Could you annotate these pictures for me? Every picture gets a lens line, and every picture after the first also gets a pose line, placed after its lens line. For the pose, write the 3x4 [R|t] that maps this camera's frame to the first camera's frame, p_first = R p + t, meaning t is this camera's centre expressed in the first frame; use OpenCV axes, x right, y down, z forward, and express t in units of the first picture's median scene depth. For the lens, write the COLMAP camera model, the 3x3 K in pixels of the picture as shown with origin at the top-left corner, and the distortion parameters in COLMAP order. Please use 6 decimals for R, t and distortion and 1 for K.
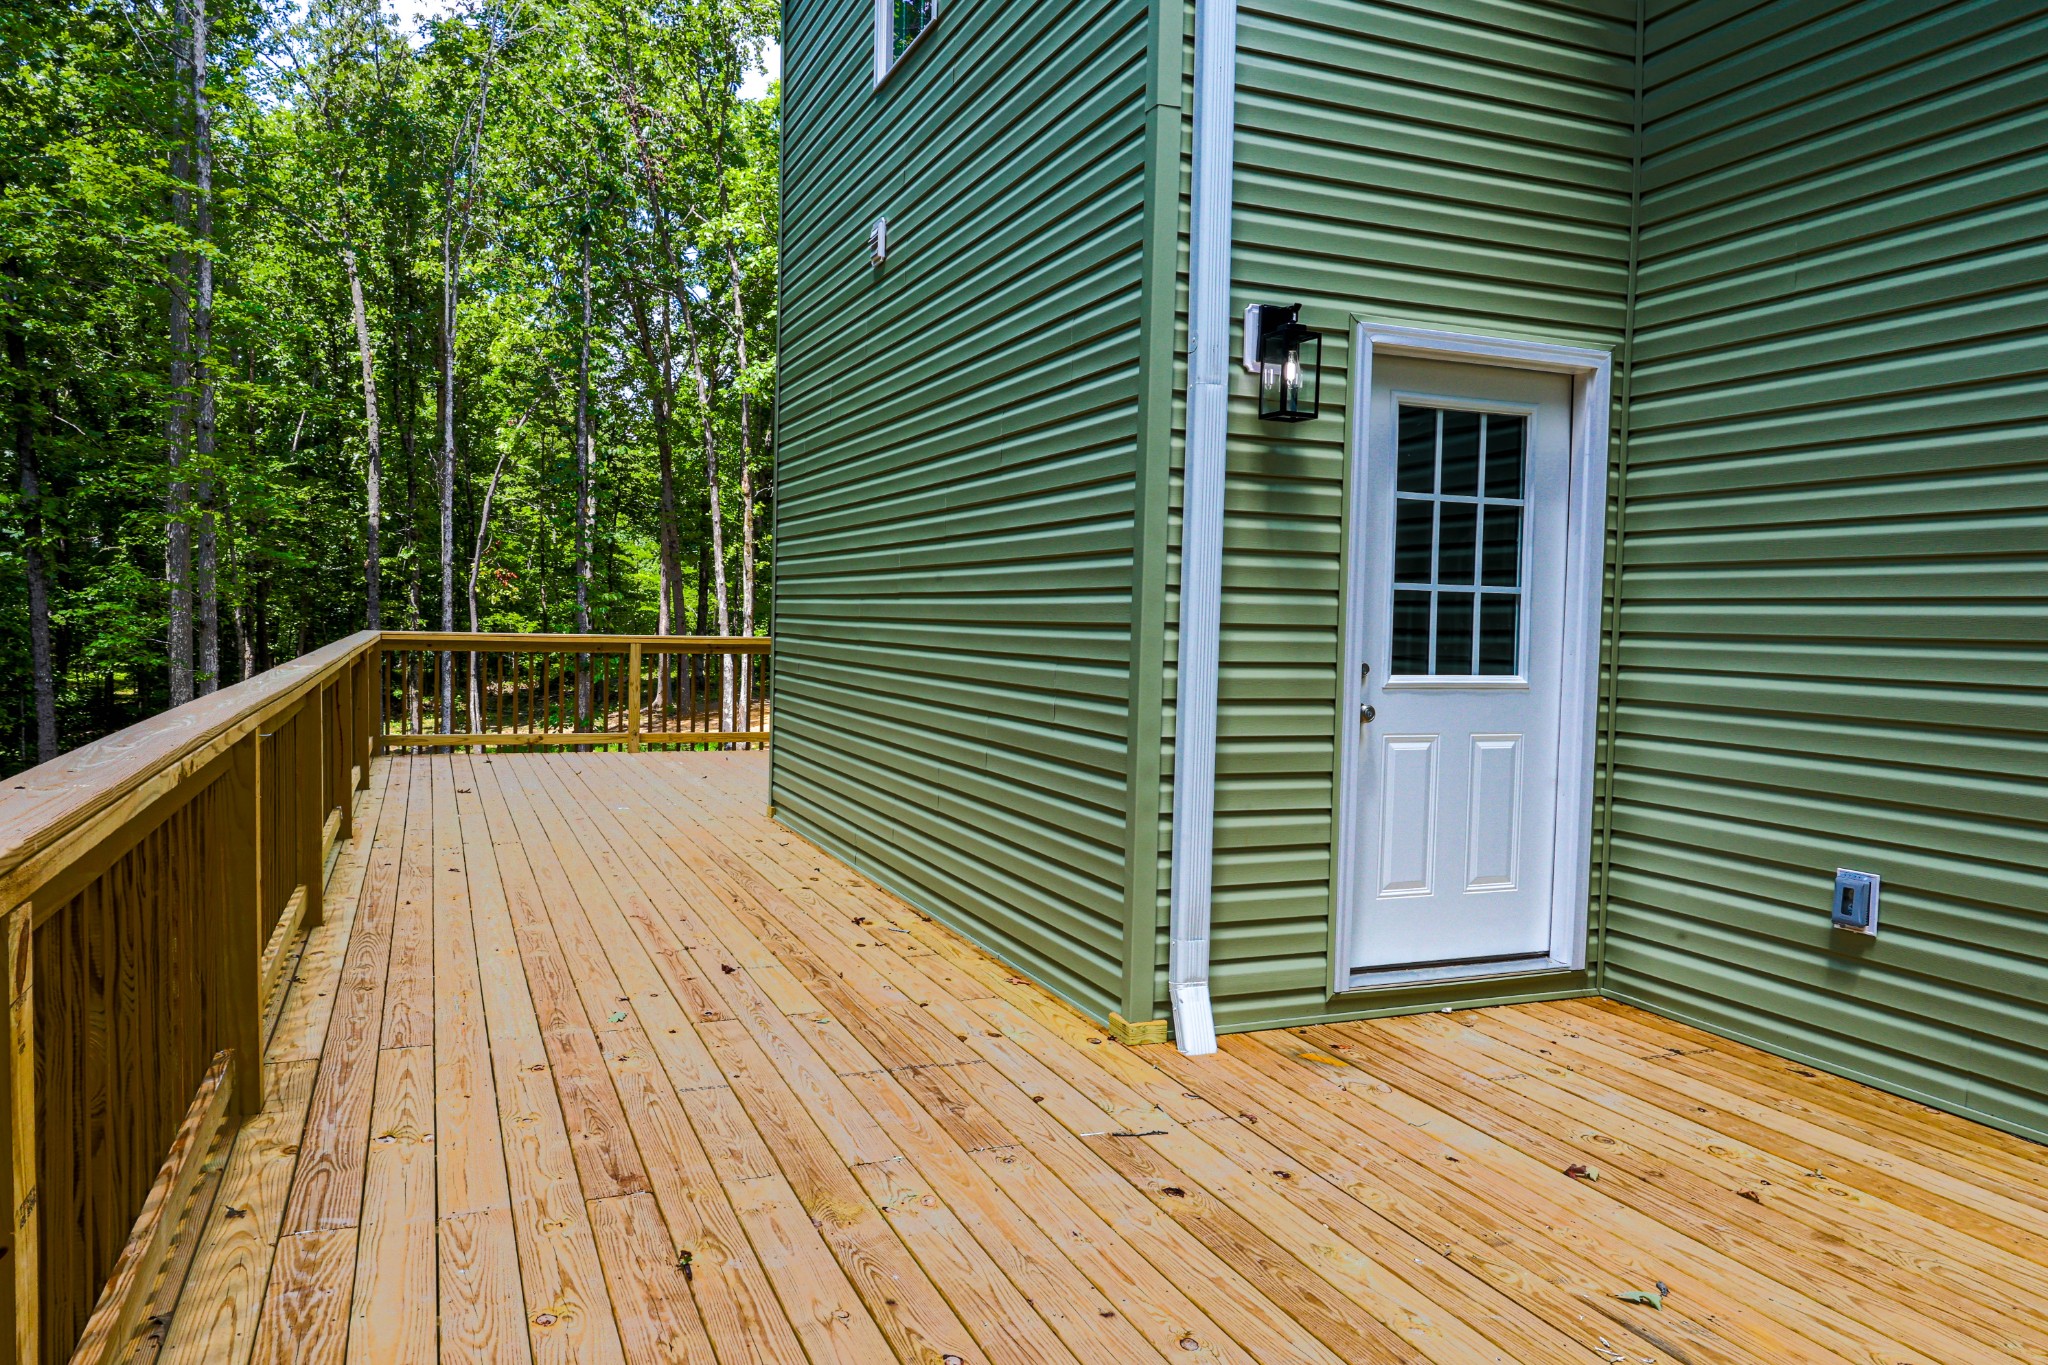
lens RADIAL K [[1414.5, 0, 1024.0], [0, 1414.5, 682.5], [0, 0, 1]] dist [-0.000084, 0.000663]
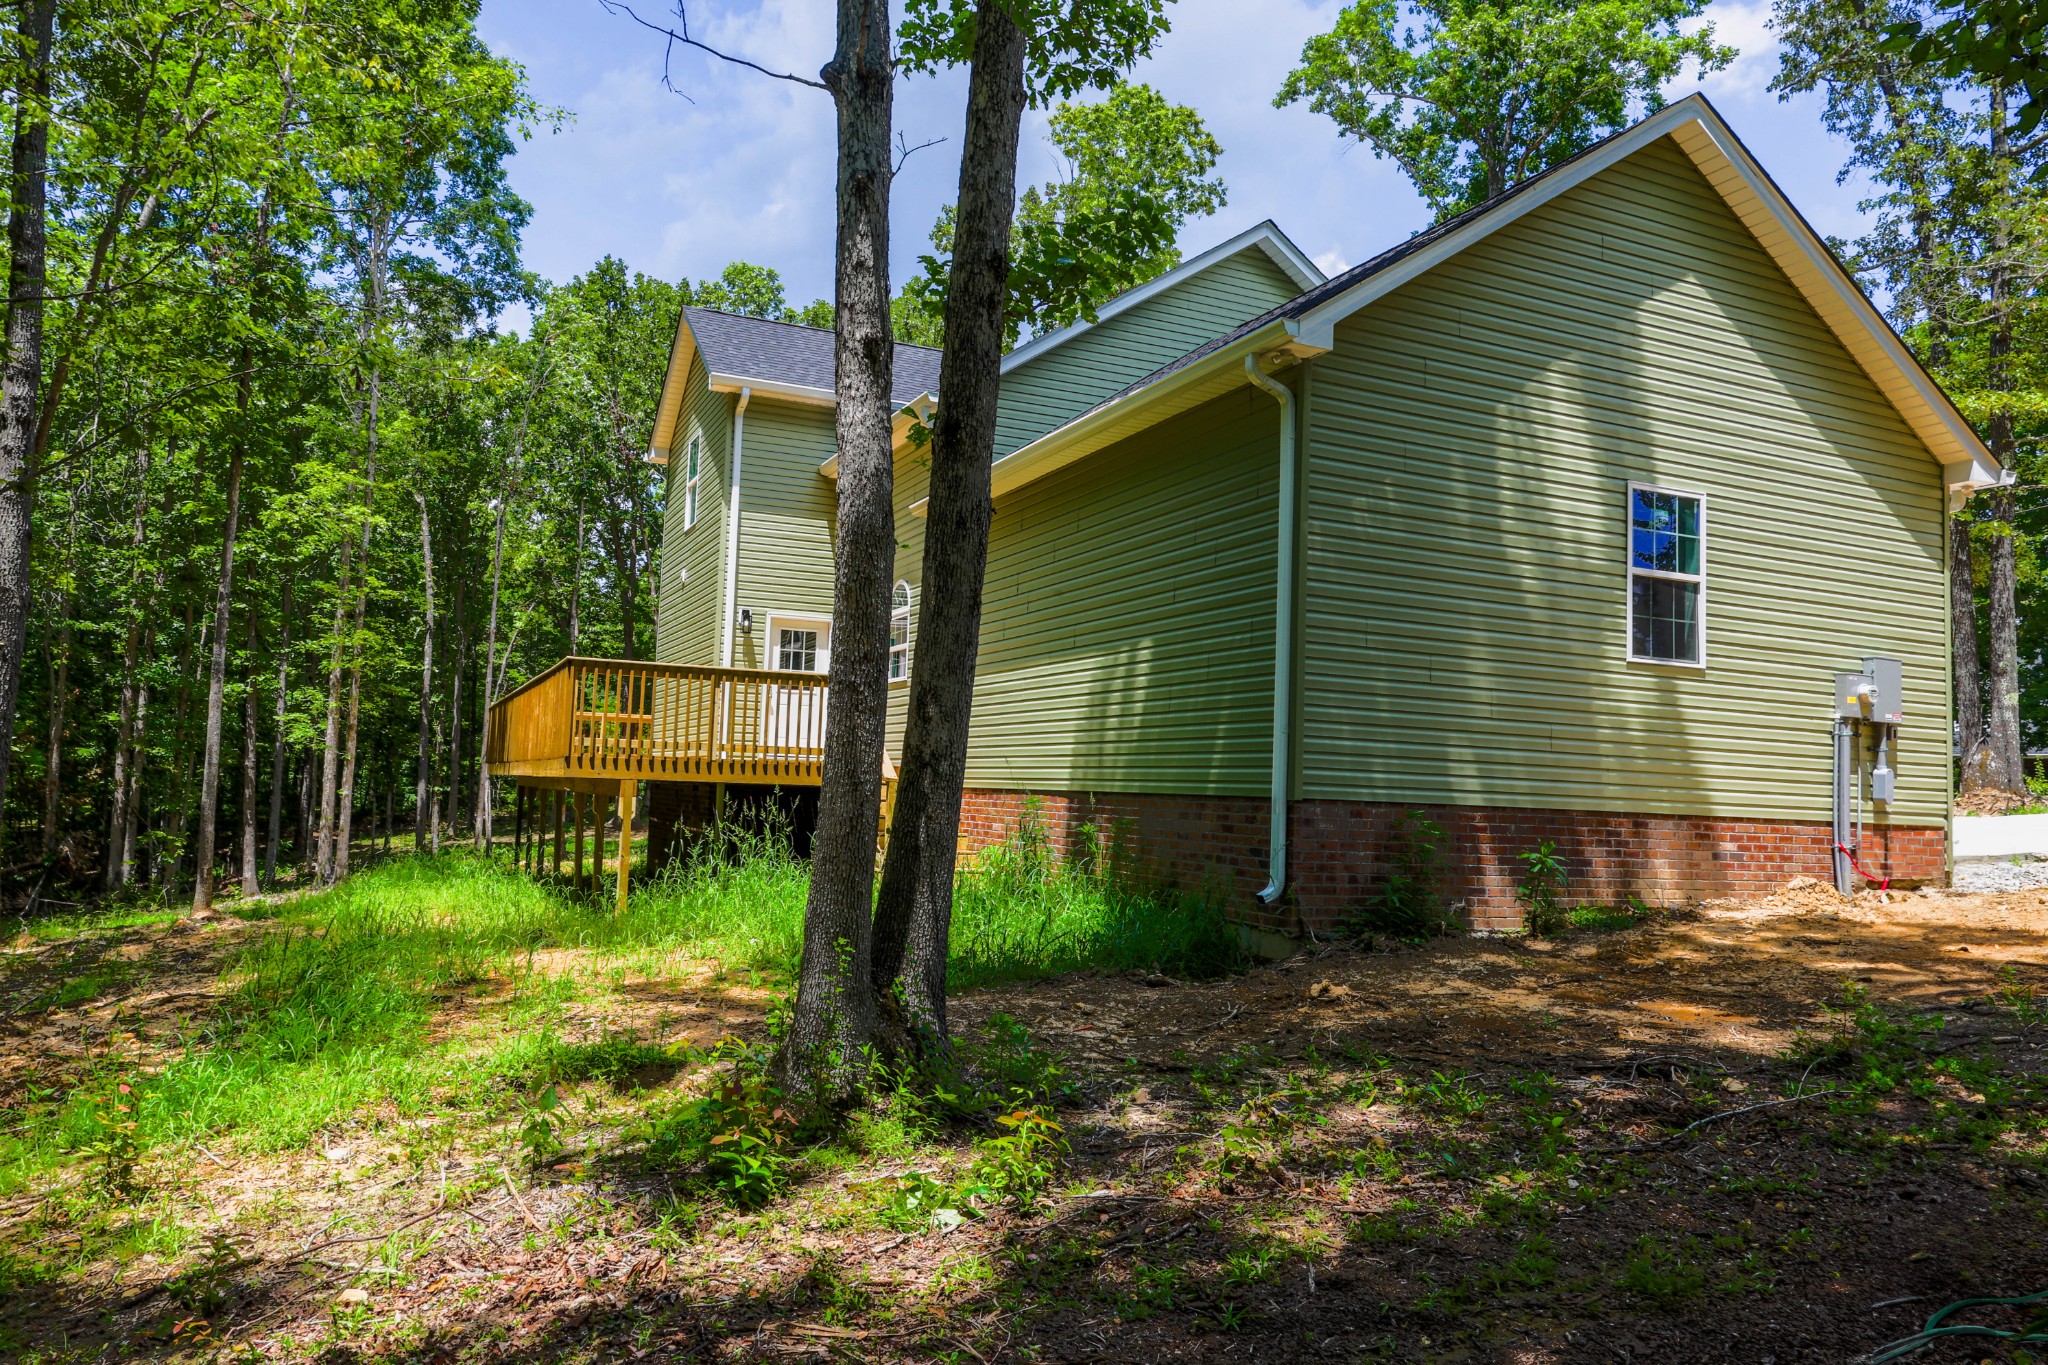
lens RADIAL K [[1414.5, 0, 1024.0], [0, 1414.5, 682.5], [0, 0, 1]] dist [-0.000084, 0.000663]
pose [[0.999601, 0.014817, 0.024037, 0.891424], [-0.011683, 0.992006, -0.125648, 0.503064], [-0.025706, 0.125317, 0.991784, -3.305636]]
